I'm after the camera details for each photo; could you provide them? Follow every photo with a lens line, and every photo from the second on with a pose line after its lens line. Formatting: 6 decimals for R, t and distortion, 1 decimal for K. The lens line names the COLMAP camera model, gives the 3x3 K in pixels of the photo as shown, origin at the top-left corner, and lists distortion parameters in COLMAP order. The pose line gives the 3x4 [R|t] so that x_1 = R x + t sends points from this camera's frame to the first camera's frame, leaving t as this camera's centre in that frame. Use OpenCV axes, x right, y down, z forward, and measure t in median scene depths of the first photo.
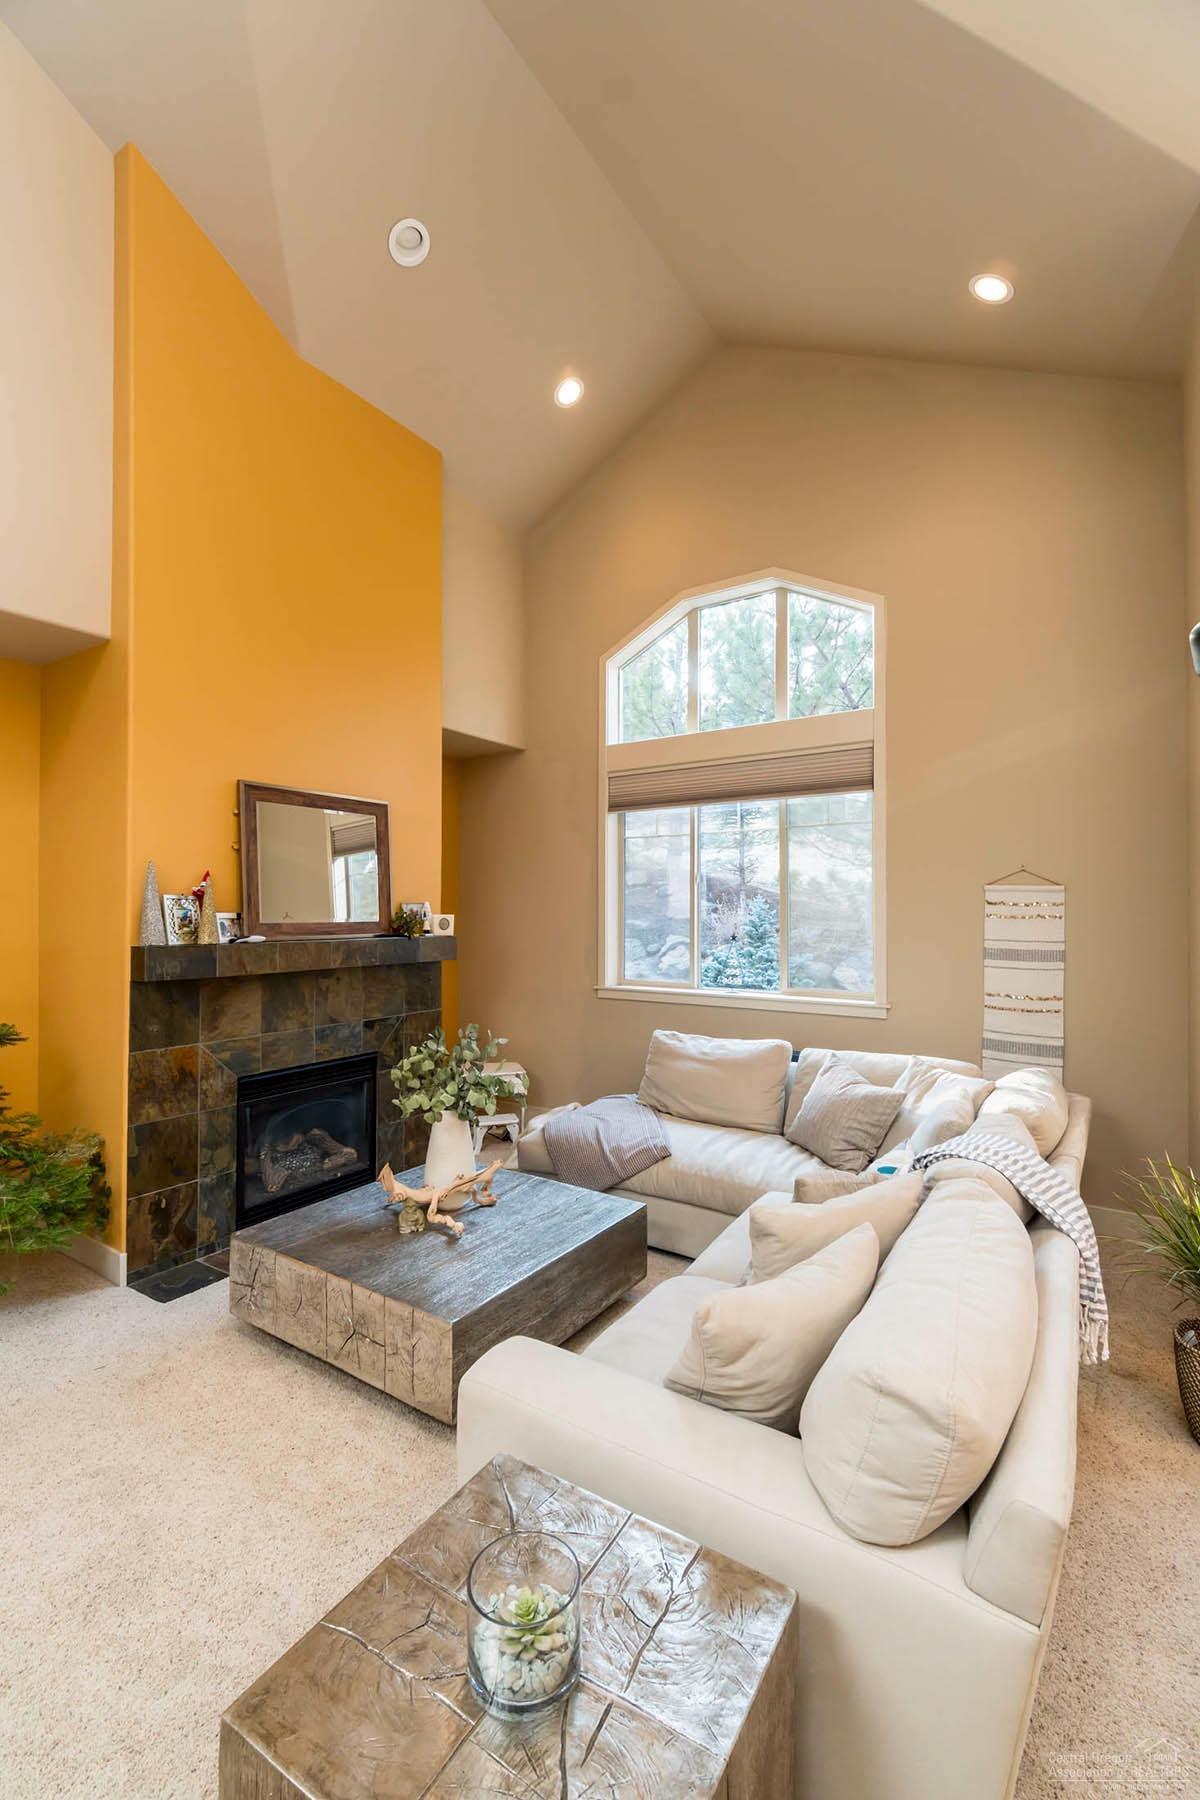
lens RADIAL K [[797.4, 0, 600.0], [0, 797.4, 900.0], [0, 0, 1]] dist [-0.000721, -0.000179]
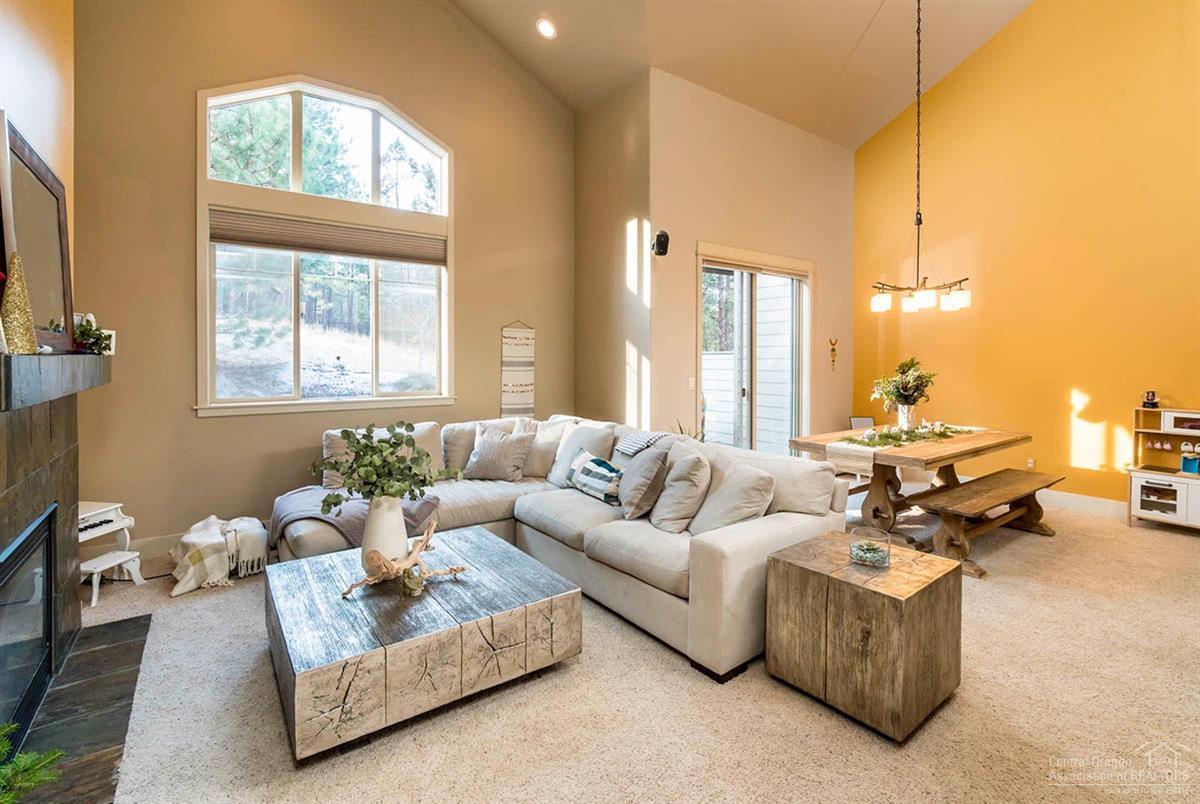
lens RADIAL K [[531.6, 0, 604.0], [0, 531.6, 362.9], [0, 0, 1]] dist [-0.000721, -0.000179]
pose [[0.342196, -0.003945, 0.939620, -0.575734], [-0.012034, 0.999891, 0.008581, 0.047728], [-0.939551, -0.014244, 0.342112, 0.317074]]
